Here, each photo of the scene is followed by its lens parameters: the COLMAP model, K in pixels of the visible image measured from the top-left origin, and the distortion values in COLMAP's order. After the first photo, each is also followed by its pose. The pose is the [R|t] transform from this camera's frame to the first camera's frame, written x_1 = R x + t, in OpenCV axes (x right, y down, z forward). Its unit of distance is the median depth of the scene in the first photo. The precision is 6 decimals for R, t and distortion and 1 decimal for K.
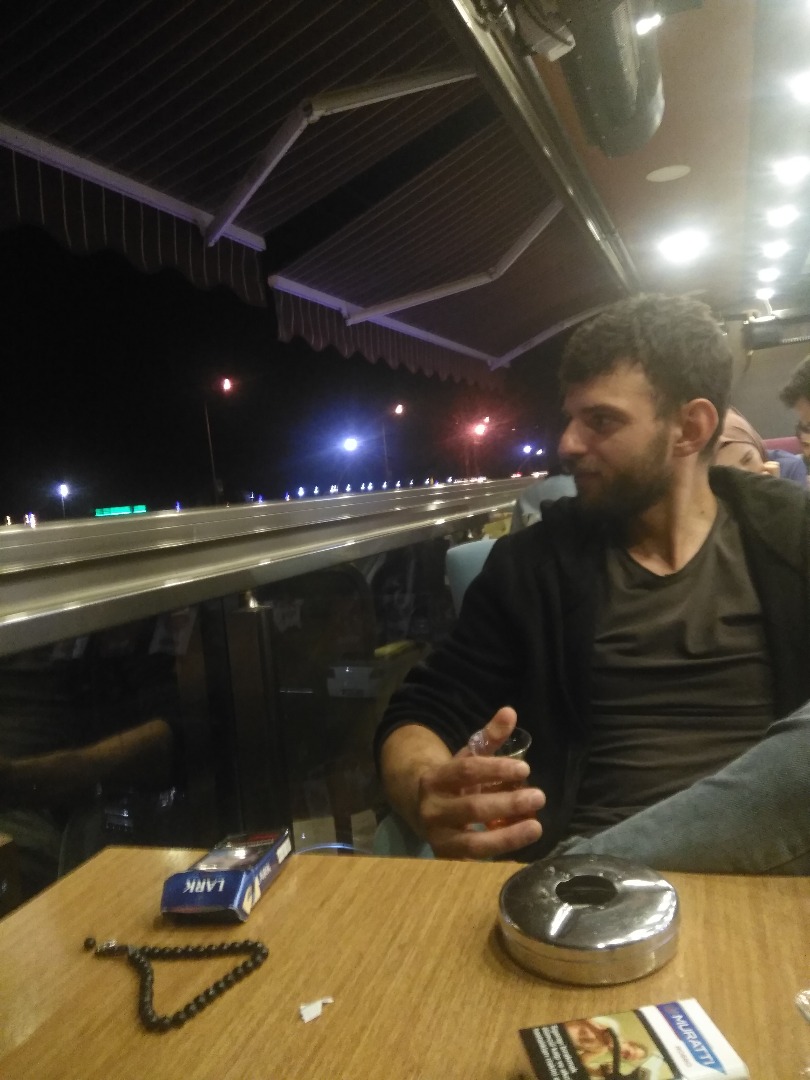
lens RADIAL K [[818.1, 0, 417.7], [0, 818.1, 543.7], [0, 0, 1]] dist [0.039384, -0.092683]
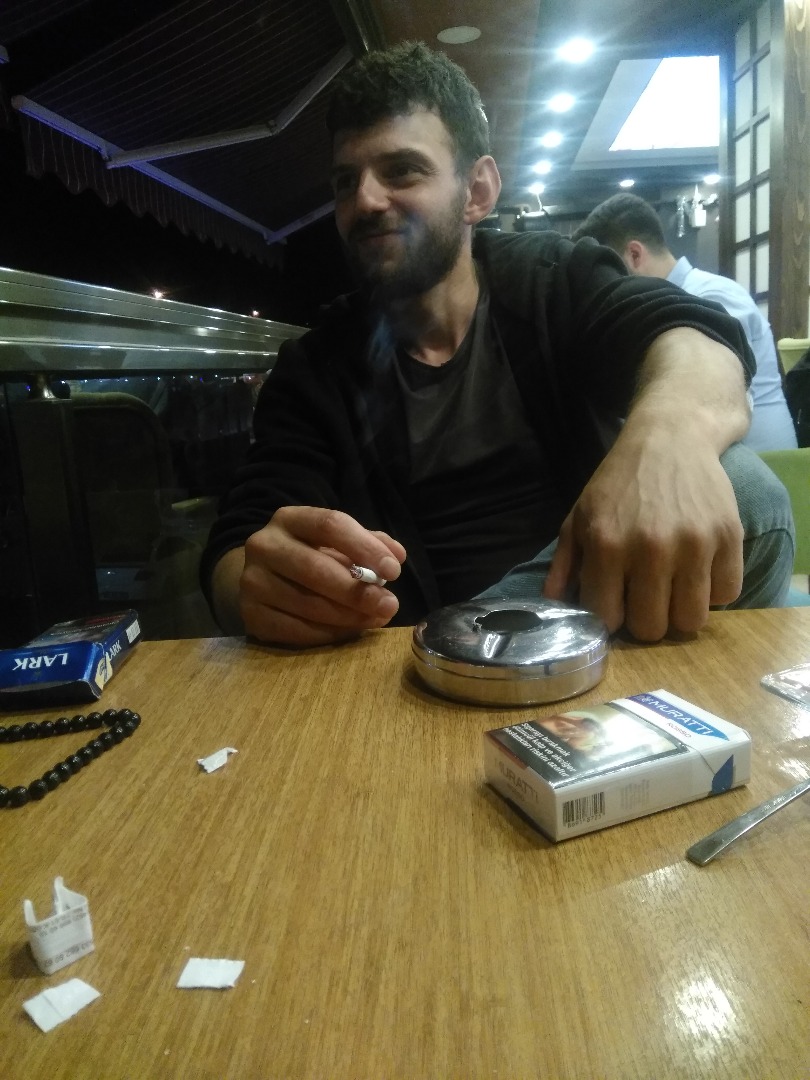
lens RADIAL K [[818.1, 0, 417.7], [0, 818.1, 543.7], [0, 0, 1]] dist [0.039384, -0.092683]
pose [[0.962359, -0.019913, 0.271052, -0.186938], [-0.014318, 0.992213, 0.123729, 0.305735], [-0.271405, -0.122953, 0.954580, 0.228853]]
